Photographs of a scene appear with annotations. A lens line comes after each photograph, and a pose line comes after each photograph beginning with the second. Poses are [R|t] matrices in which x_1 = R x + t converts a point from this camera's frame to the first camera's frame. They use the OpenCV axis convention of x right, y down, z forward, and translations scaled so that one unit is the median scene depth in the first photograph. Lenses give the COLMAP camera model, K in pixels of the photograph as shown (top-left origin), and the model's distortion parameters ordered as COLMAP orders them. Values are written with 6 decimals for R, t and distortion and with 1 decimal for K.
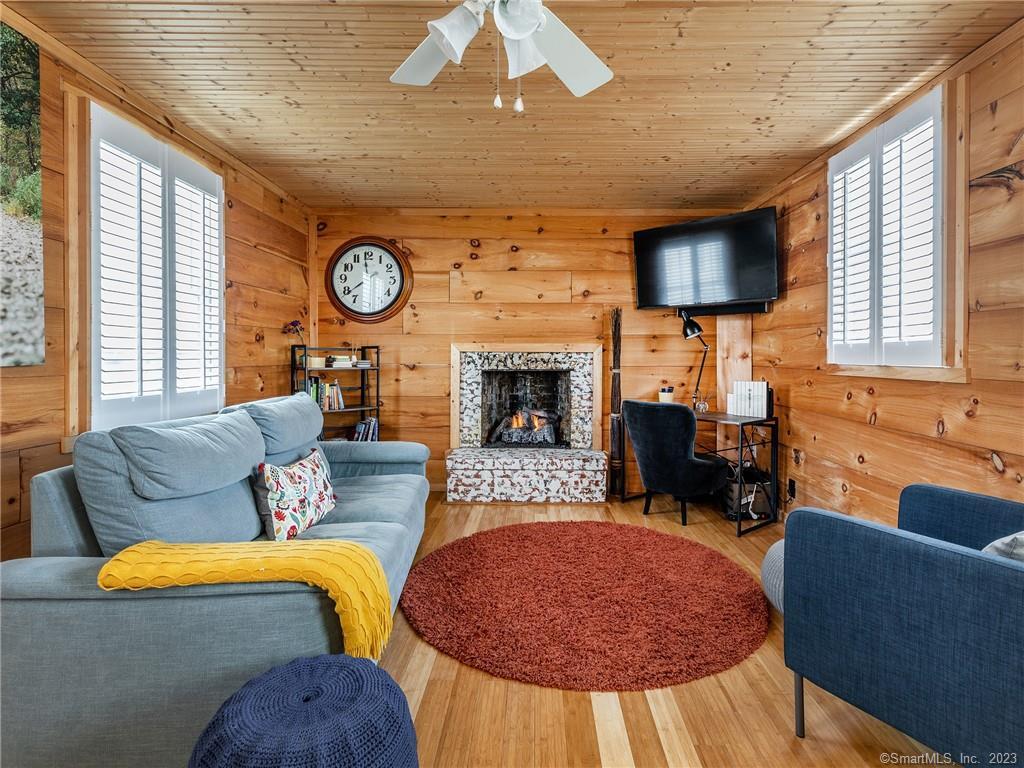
lens RADIAL K [[594.8, 0, 508.8], [0, 594.8, 359.4], [0, 0, 1]] dist [0.004566, 0.001256]
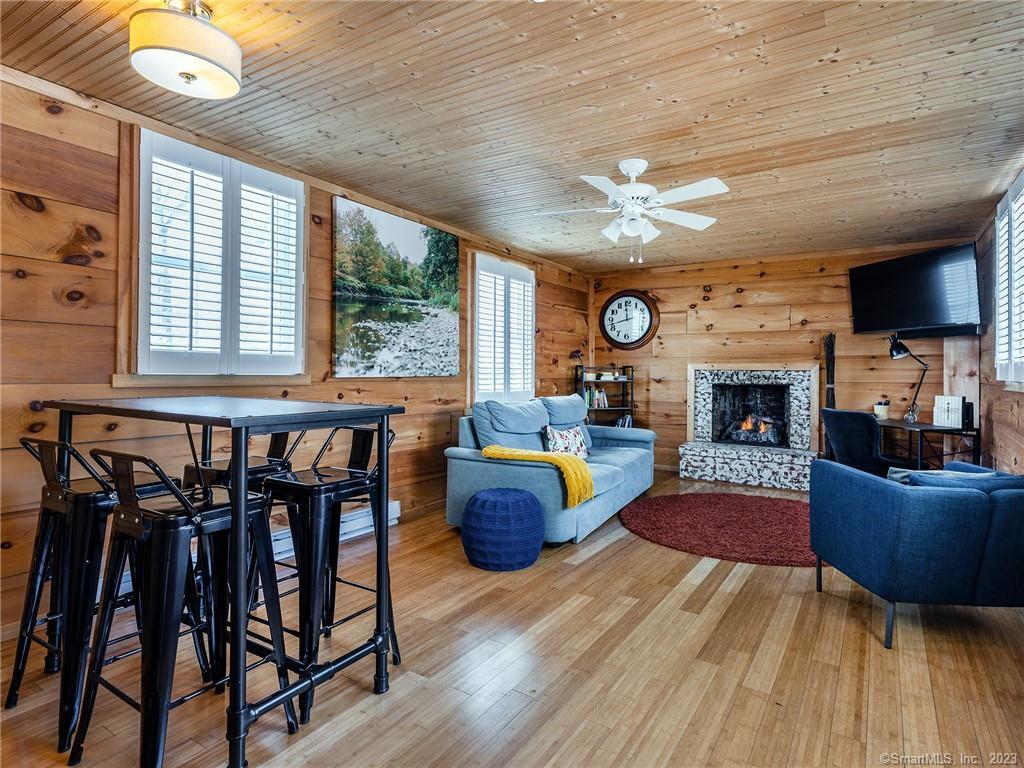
lens RADIAL K [[594.8, 0, 508.8], [0, 594.8, 359.4], [0, 0, 1]] dist [0.004566, 0.001256]
pose [[0.866117, -0.007616, -0.499783, 0.237572], [-0.007419, 0.999578, -0.028089, 0.004776], [0.499786, 0.028036, 0.865695, -0.397211]]
